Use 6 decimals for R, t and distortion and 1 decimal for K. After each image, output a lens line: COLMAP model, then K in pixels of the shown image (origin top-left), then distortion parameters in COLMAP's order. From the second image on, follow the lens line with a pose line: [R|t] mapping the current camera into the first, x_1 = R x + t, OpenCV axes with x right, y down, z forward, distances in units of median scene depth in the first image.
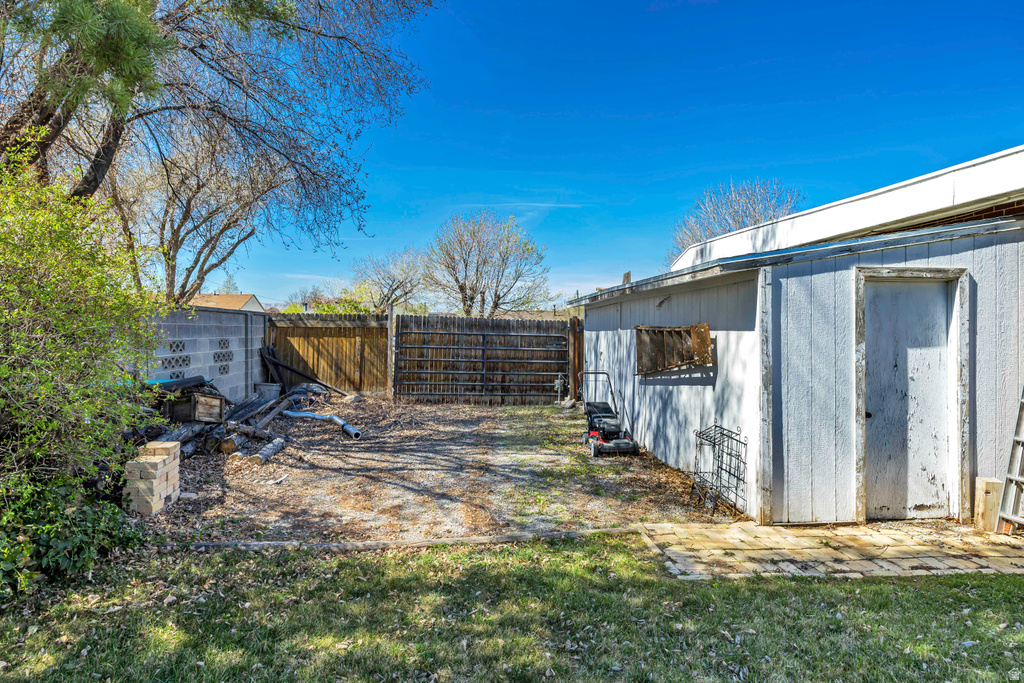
lens RADIAL K [[599.4, 0, 506.3], [0, 599.4, 321.5], [0, 0, 1]] dist [-0.000594, 0.001694]
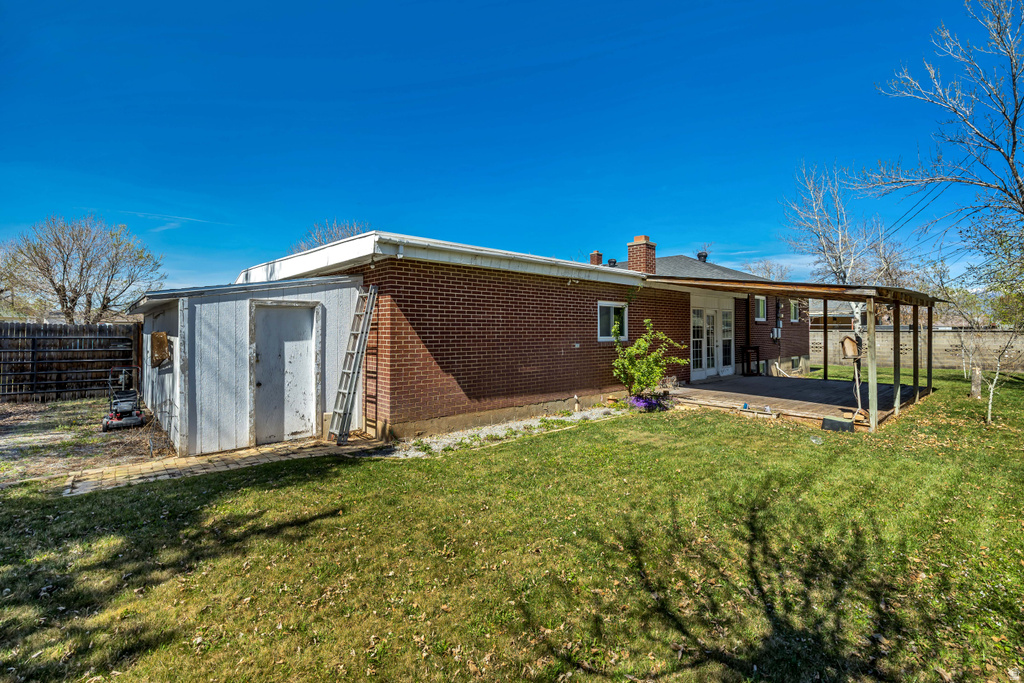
lens RADIAL K [[467.8, 0, 519.3], [0, 467.8, 325.0], [0, 0, 1]] dist [-0.011347, -0.000036]
pose [[0.795191, -0.003783, 0.606347, 0.335294], [-0.002372, 0.999953, 0.009350, -0.026812], [-0.606354, -0.008873, 0.795145, -0.459936]]
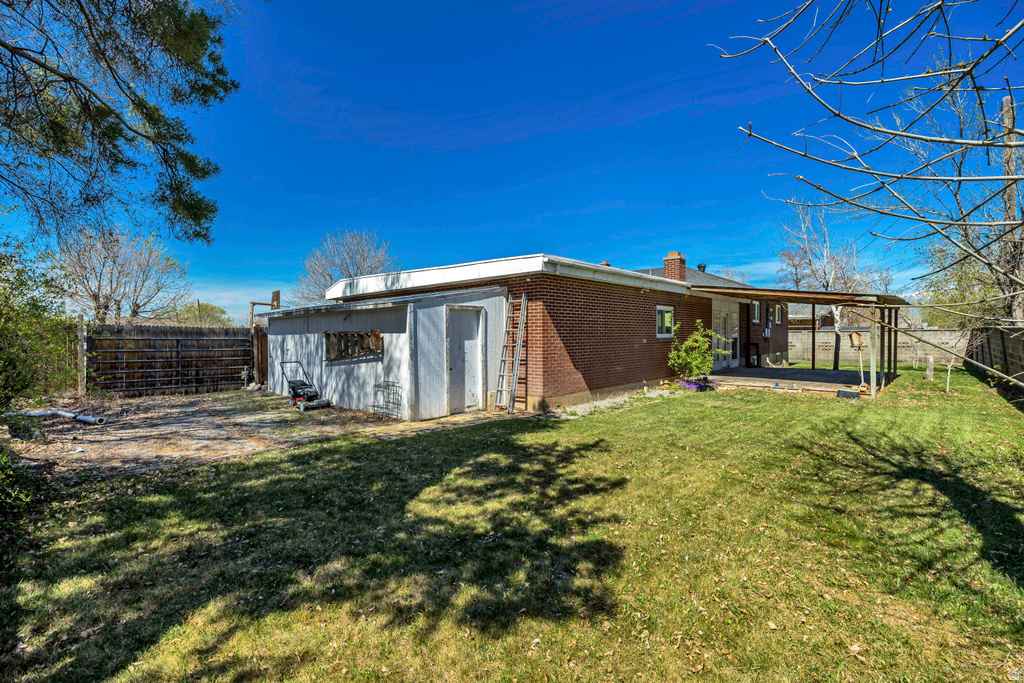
lens RADIAL K [[467.8, 0, 516.7], [0, 467.8, 342.0], [0, 0, 1]] dist [-0.011347, -0.000036]
pose [[0.739673, -0.025927, 0.672466, -0.358431], [0.003744, 0.999401, 0.034413, -0.007924], [-0.672956, -0.022937, 0.739327, -0.428983]]
